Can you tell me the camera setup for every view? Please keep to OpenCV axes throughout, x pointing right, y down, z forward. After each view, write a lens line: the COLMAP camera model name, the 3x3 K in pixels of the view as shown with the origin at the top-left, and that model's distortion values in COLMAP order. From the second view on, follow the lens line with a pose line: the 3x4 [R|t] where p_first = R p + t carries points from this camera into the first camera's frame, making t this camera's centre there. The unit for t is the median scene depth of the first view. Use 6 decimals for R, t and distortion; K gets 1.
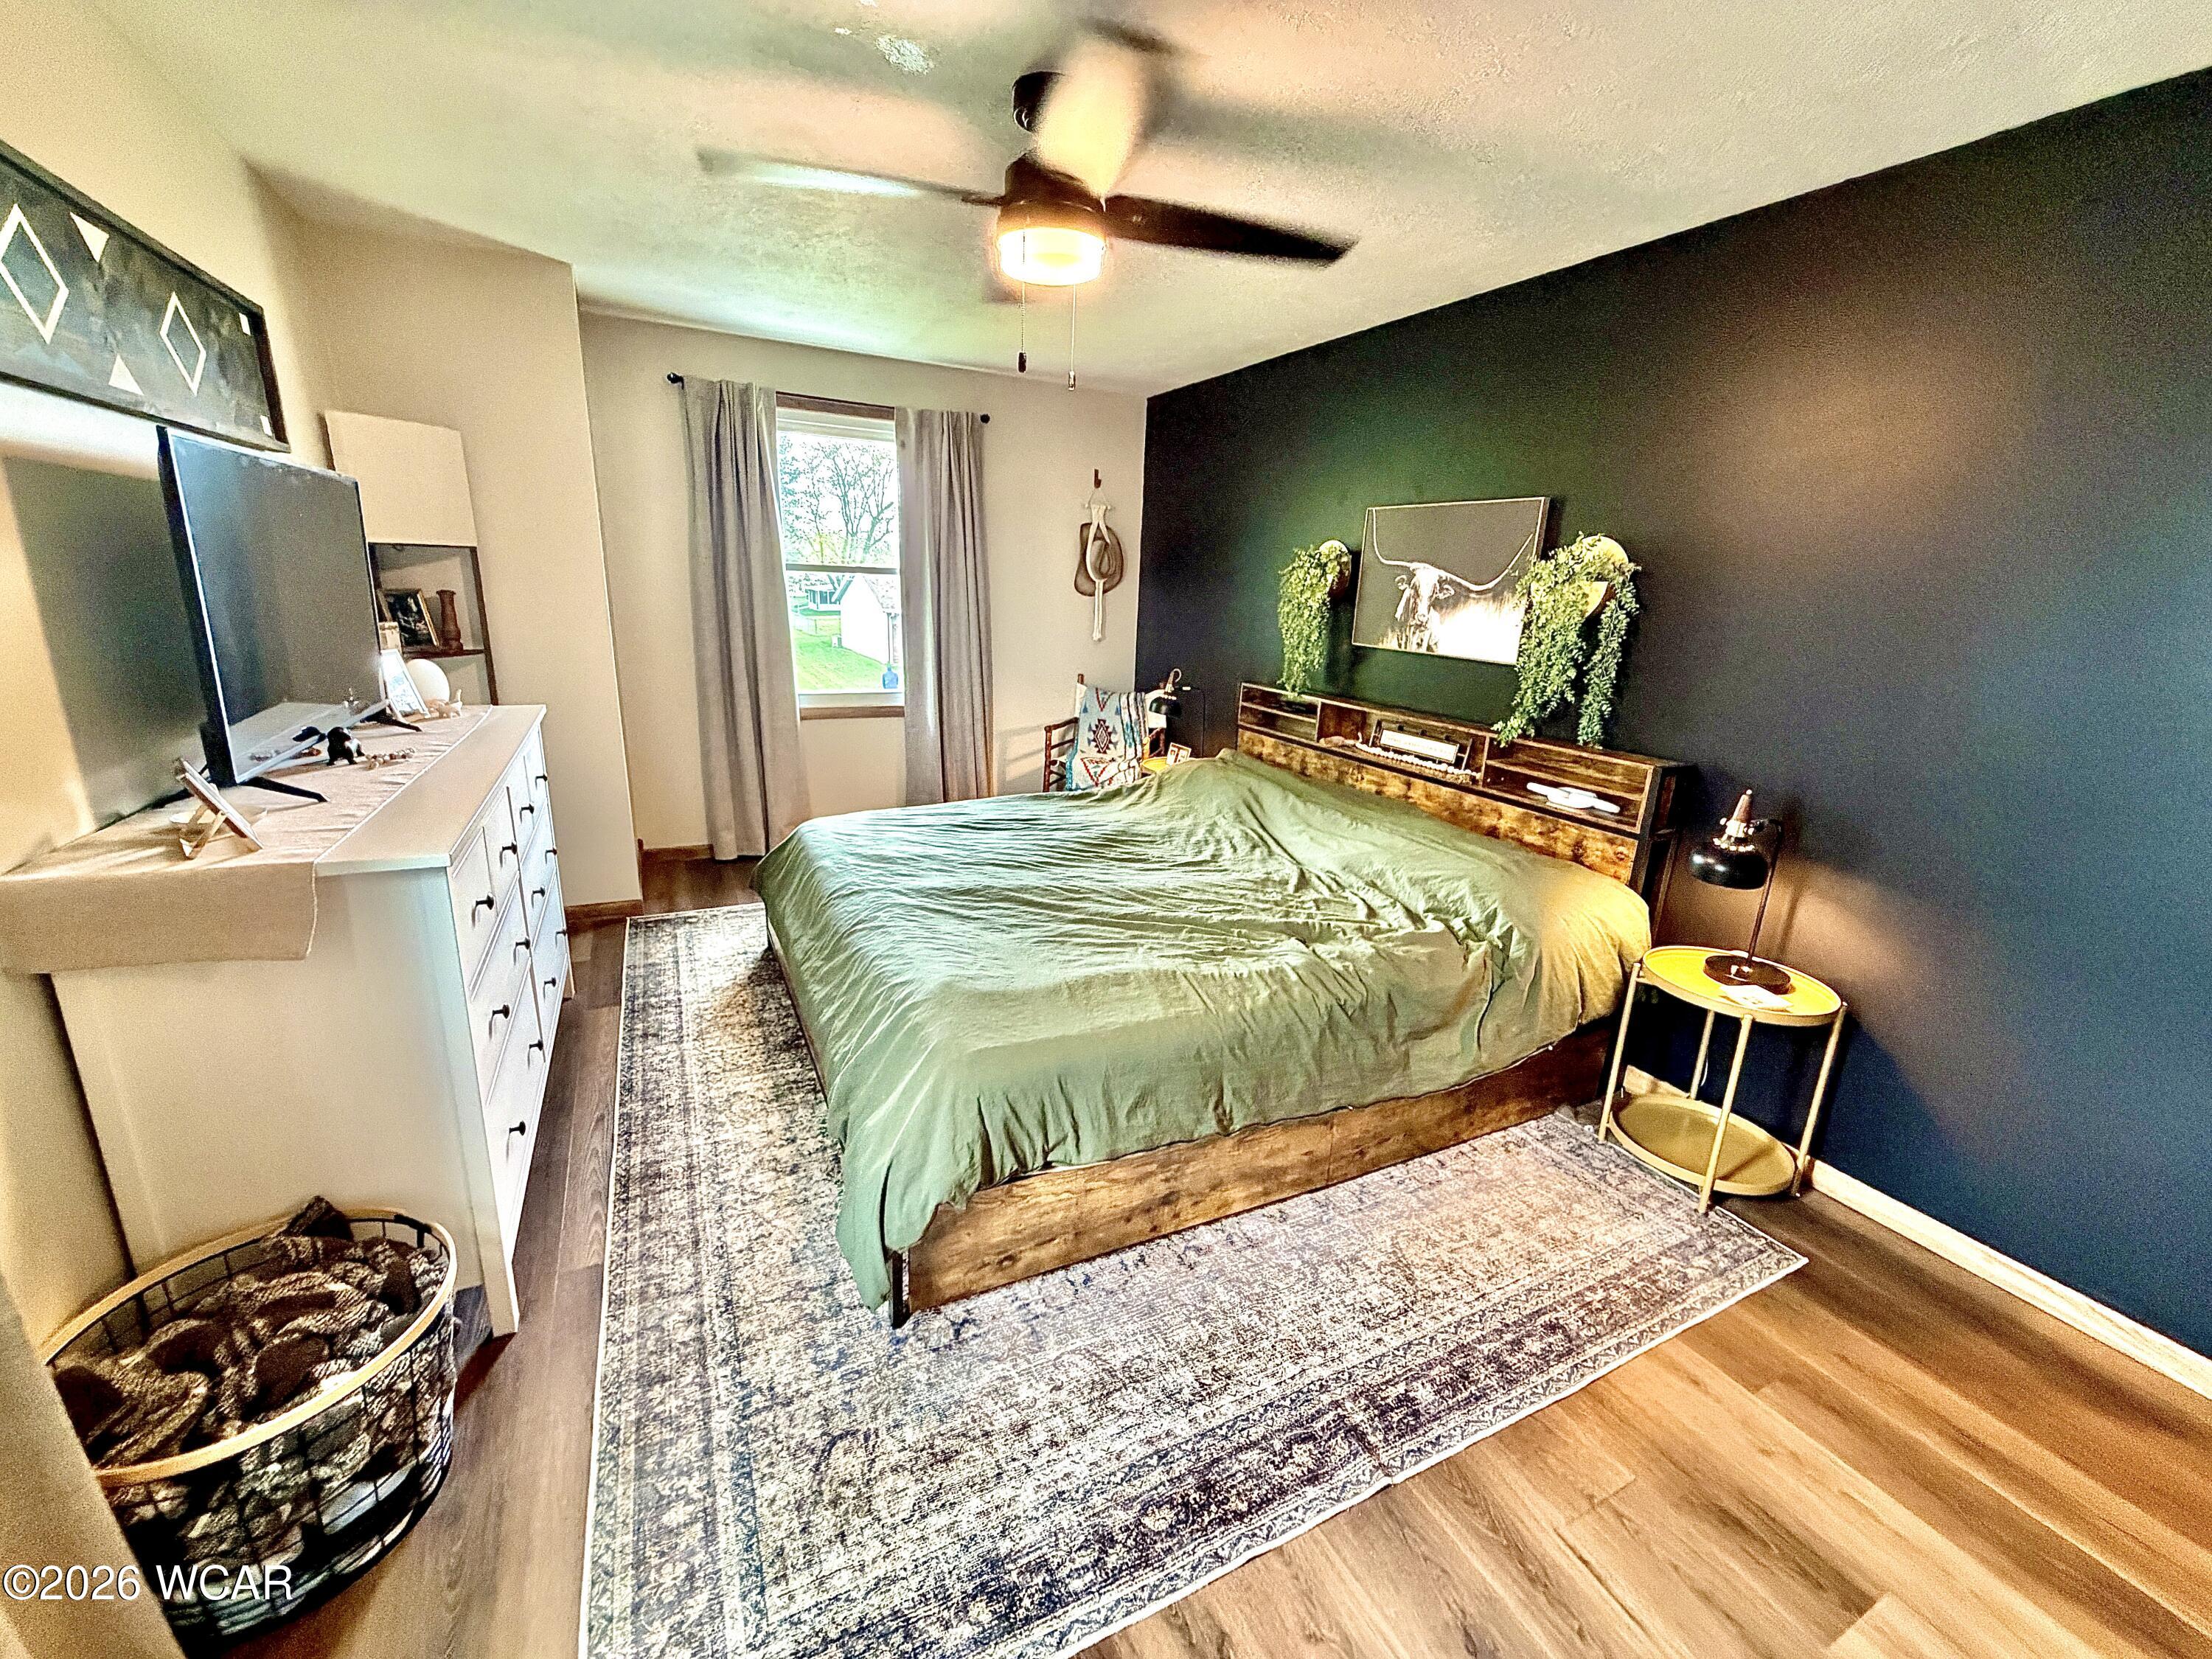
lens RADIAL K [[885.3, 0, 1104.8], [0, 885.3, 820.8], [0, 0, 1]] dist [0.000119, 0.000405]
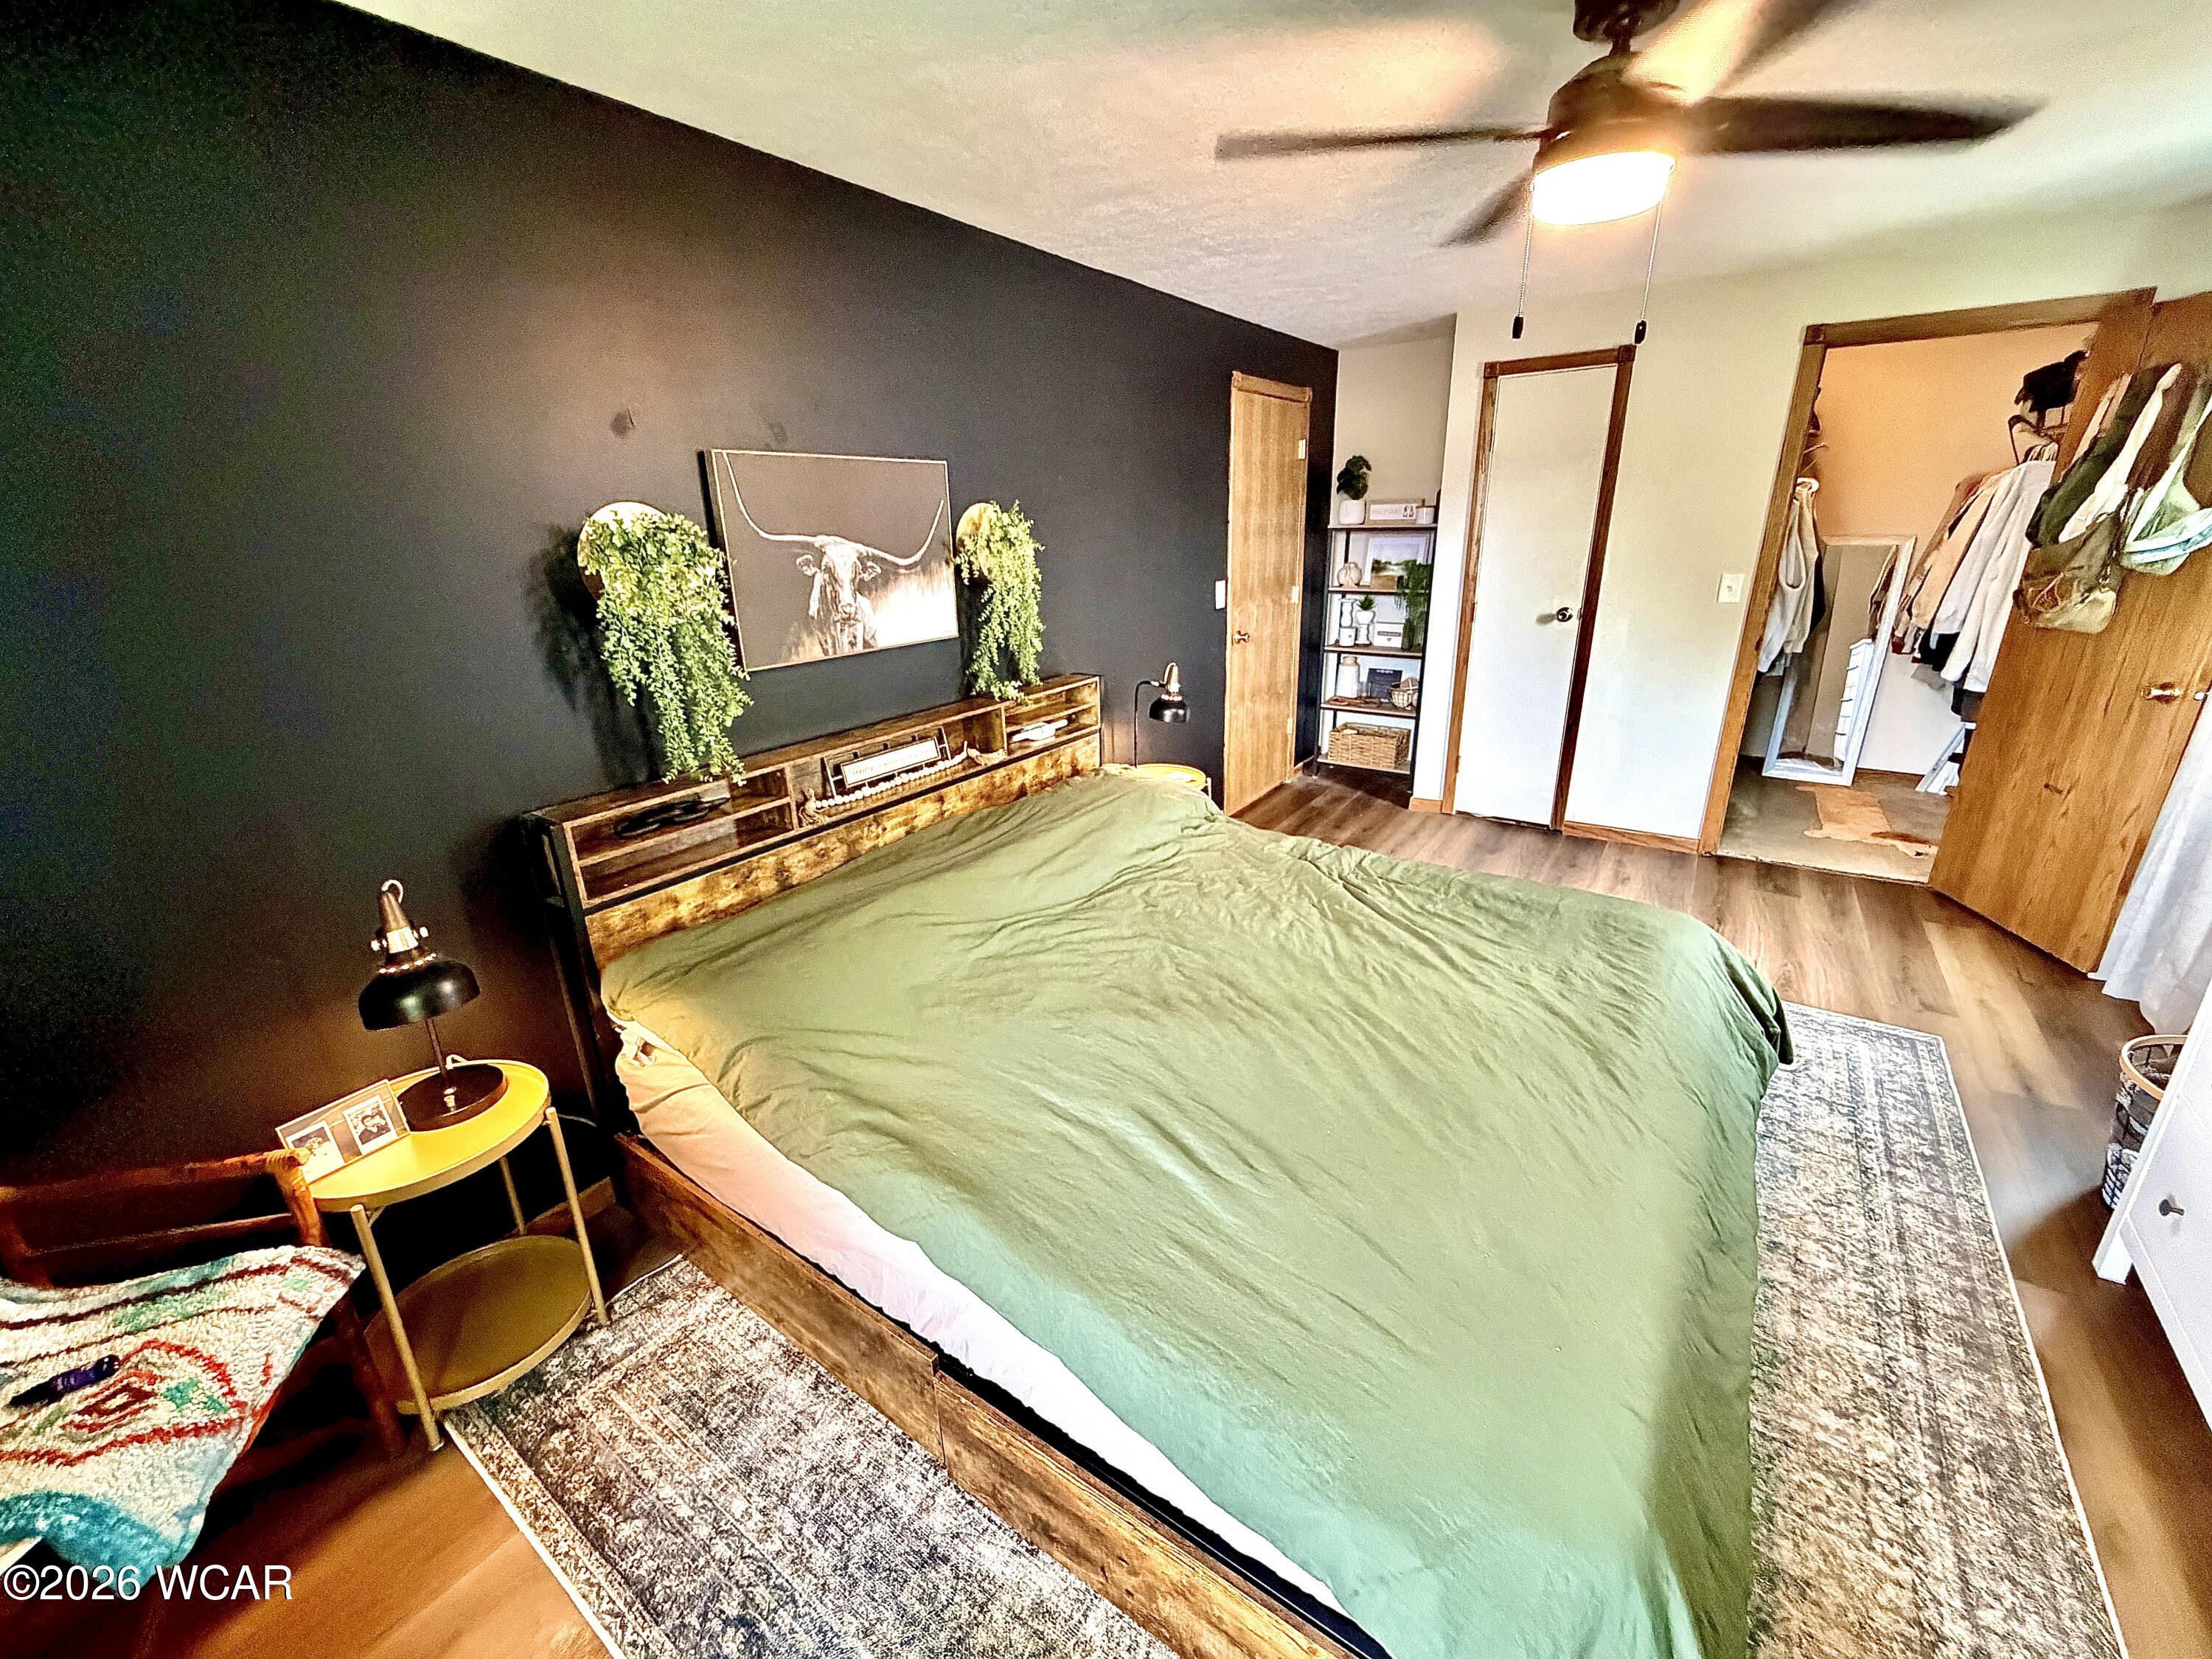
lens RADIAL K [[885.3, 0, 1096.9], [0, 885.3, 824.3], [0, 0, 1]] dist [0.000119, 0.000405]
pose [[-0.478722, -0.312838, 0.820340, -0.422442], [0.239551, 0.852369, 0.464846, -0.372027], [-0.844654, 0.419045, -0.333108, 1.146592]]
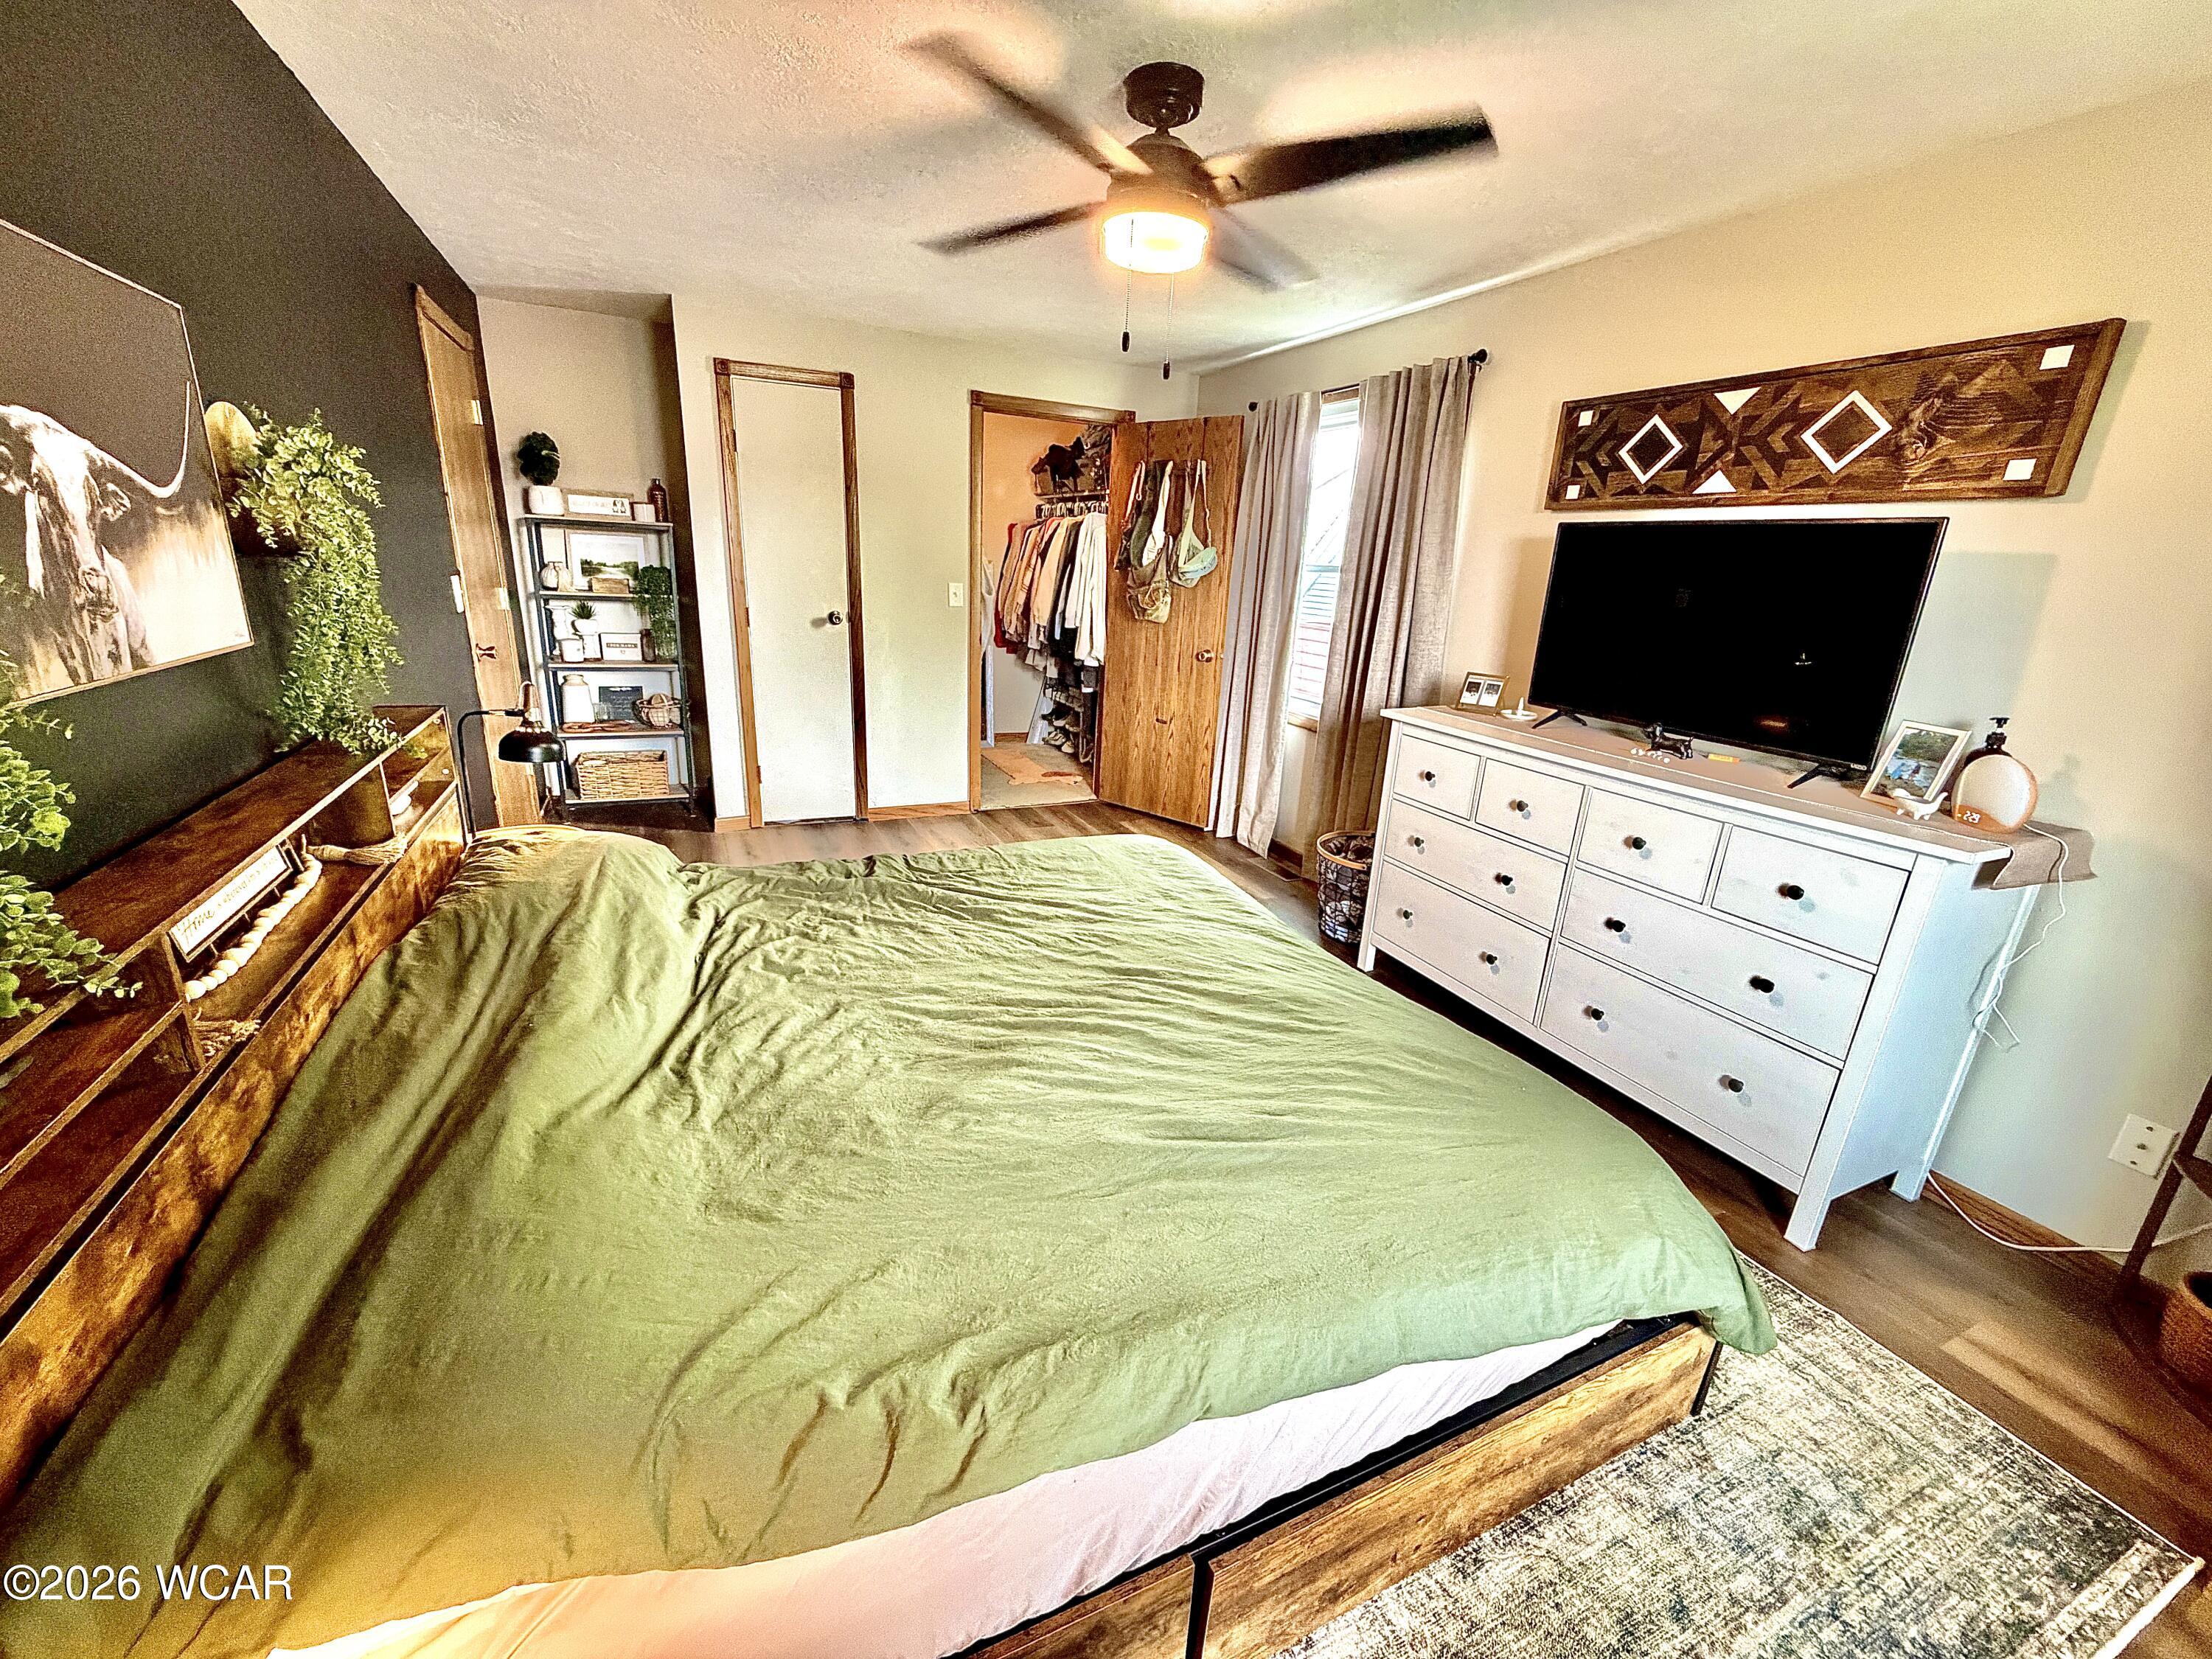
lens RADIAL K [[885.3, 0, 1104.6], [0, 885.3, 822.3], [0, 0, 1]] dist [0.000119, 0.000405]
pose [[-0.995531, -0.094433, 0.000889, -0.042030], [-0.079551, 0.843639, 0.530985, -0.362850], [-0.050892, 0.528541, -0.847381, 1.317950]]
